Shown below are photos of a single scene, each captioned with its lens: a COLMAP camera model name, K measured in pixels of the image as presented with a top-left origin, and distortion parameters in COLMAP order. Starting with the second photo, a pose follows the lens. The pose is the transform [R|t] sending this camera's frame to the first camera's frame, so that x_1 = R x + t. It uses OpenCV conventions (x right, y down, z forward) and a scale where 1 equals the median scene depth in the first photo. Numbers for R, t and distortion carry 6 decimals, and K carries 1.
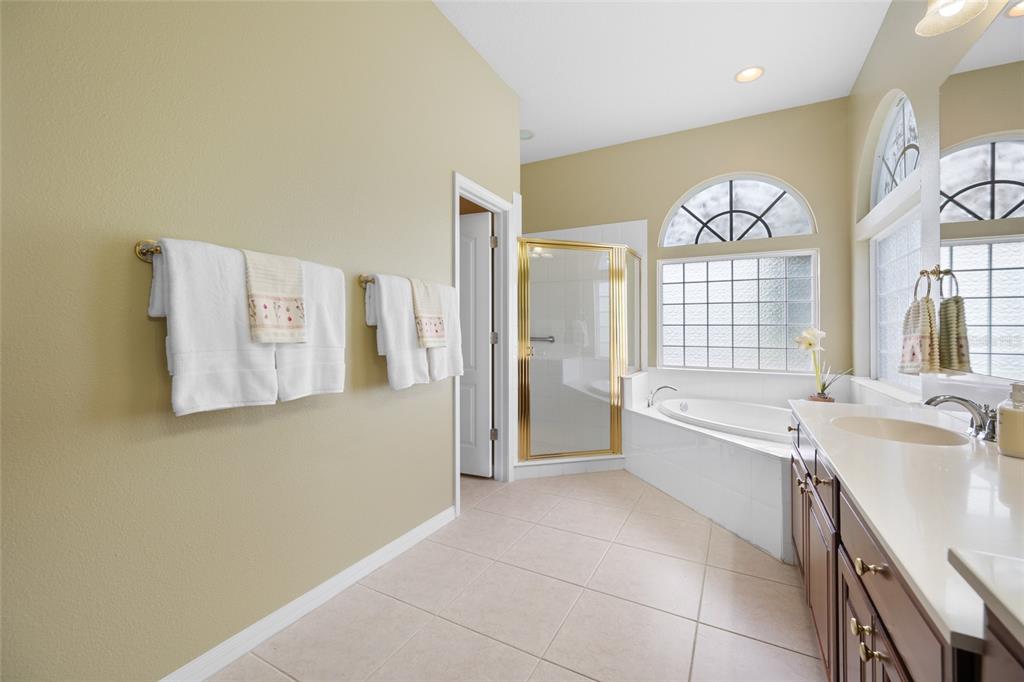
lens RADIAL K [[415.9, 0, 509.0], [0, 415.9, 325.9], [0, 0, 1]] dist [-0.000260, -0.000146]
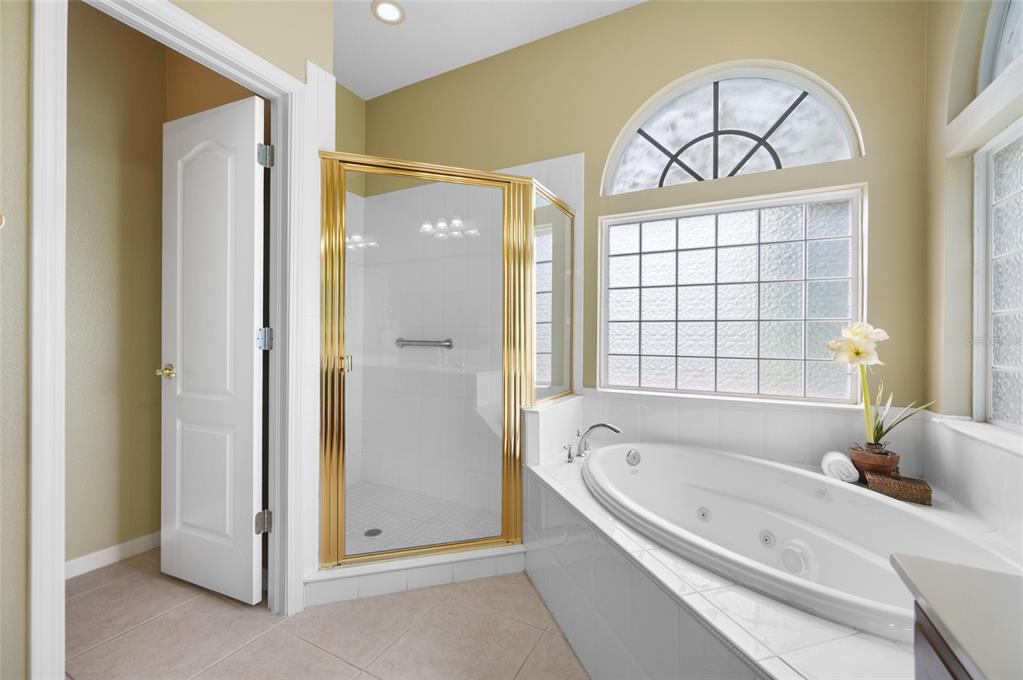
lens RADIAL K [[408.5, 0, 514.5], [0, 408.5, 338.1], [0, 0, 1]] dist [-0.012369, 0.000736]
pose [[0.999503, 0.004709, 0.031166, 0.232170], [-0.005125, 0.999899, 0.013282, 0.017716], [-0.031100, -0.013435, 0.999426, 0.428365]]
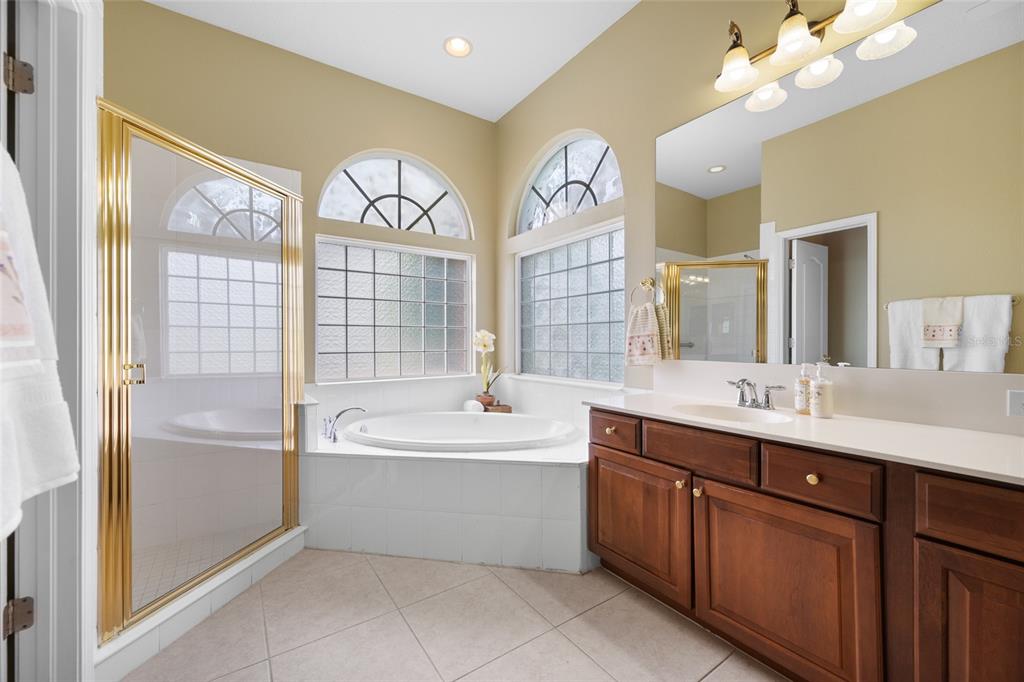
lens RADIAL K [[415.9, 0, 510.3], [0, 415.9, 335.4], [0, 0, 1]] dist [-0.000260, -0.000146]
pose [[0.443573, 0.003204, 0.896233, -0.148917], [-0.007682, 0.999970, 0.000228, 0.015836], [-0.896205, -0.006986, 0.443584, 0.416336]]
